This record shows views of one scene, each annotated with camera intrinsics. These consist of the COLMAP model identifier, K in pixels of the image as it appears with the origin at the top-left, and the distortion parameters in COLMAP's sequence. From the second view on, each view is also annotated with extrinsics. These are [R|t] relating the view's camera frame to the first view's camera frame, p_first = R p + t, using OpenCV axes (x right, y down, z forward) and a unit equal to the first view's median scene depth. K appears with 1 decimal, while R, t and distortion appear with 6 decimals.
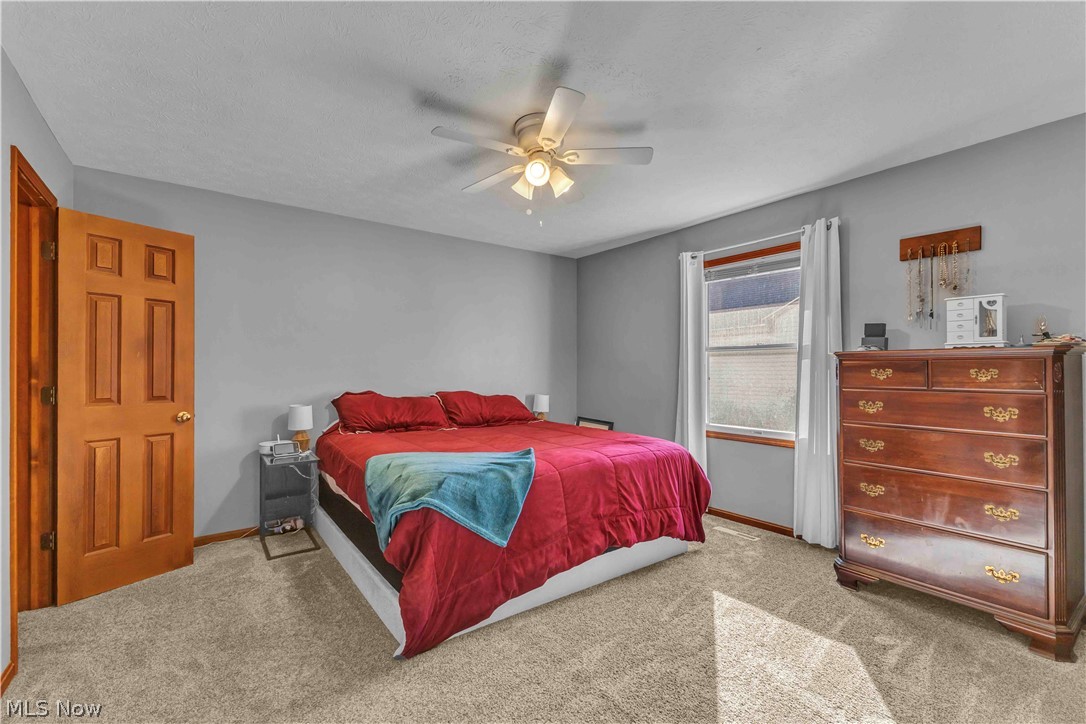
lens RADIAL K [[464.3, 0, 542.3], [0, 464.3, 366.0], [0, 0, 1]] dist [0.000483, 0.000041]
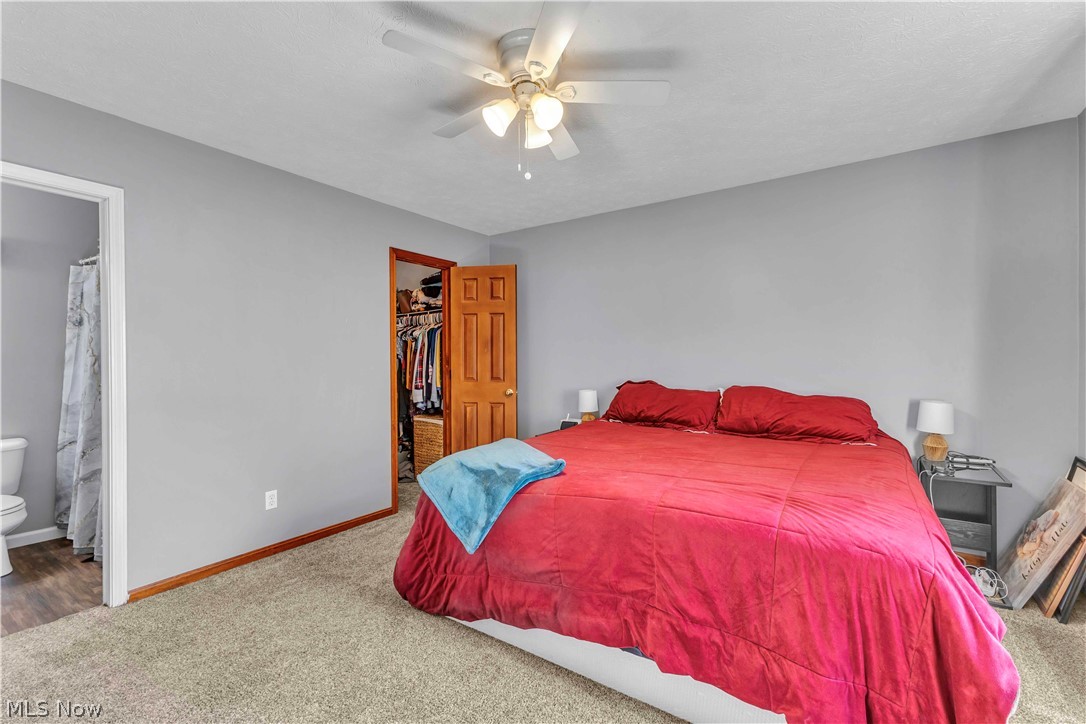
lens RADIAL K [[464.3, 0, 541.2], [0, 464.3, 363.2], [0, 0, 1]] dist [0.000483, 0.000041]
pose [[0.331251, 0.002950, -0.943538, 0.626692], [0.013210, 0.999883, 0.007764, 0.009168], [0.943450, -0.015036, 0.331173, 0.637005]]
